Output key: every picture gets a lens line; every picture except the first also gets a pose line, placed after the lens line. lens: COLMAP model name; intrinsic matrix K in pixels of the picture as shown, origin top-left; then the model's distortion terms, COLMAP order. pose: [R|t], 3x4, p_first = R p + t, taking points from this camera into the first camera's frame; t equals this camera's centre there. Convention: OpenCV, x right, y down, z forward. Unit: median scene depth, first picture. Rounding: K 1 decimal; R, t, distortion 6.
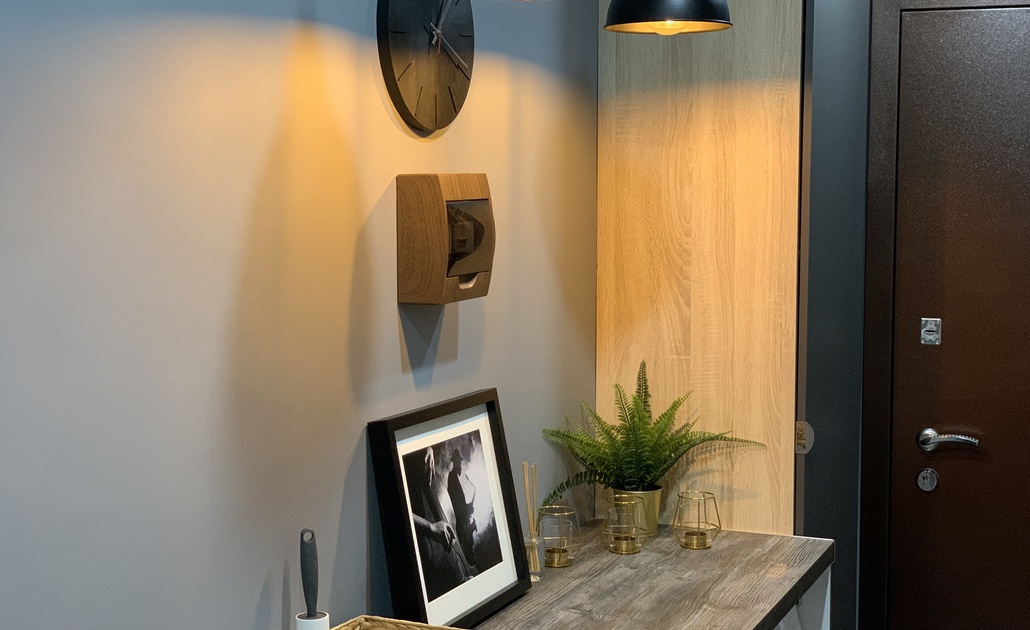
lens RADIAL K [[1581.8, 0, 542.8], [0, 1581.8, 311.0], [0, 0, 1]] dist [0.063695, 0.000000]
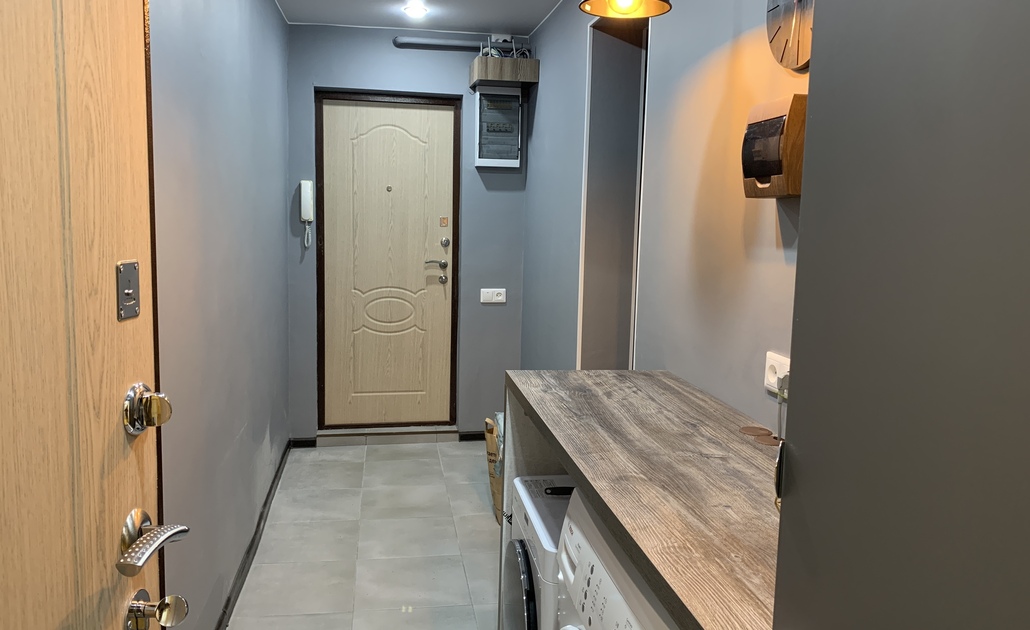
lens RADIAL K [[795.5, 0, 507.9], [0, 795.5, 309.0], [0, 0, 1]] dist [0.036517, -0.054816]
pose [[-0.862479, 0.031410, -0.505118, 0.384773], [-0.072429, 0.980138, 0.184620, -0.017993], [0.500884, 0.195816, -0.843073, 1.176453]]
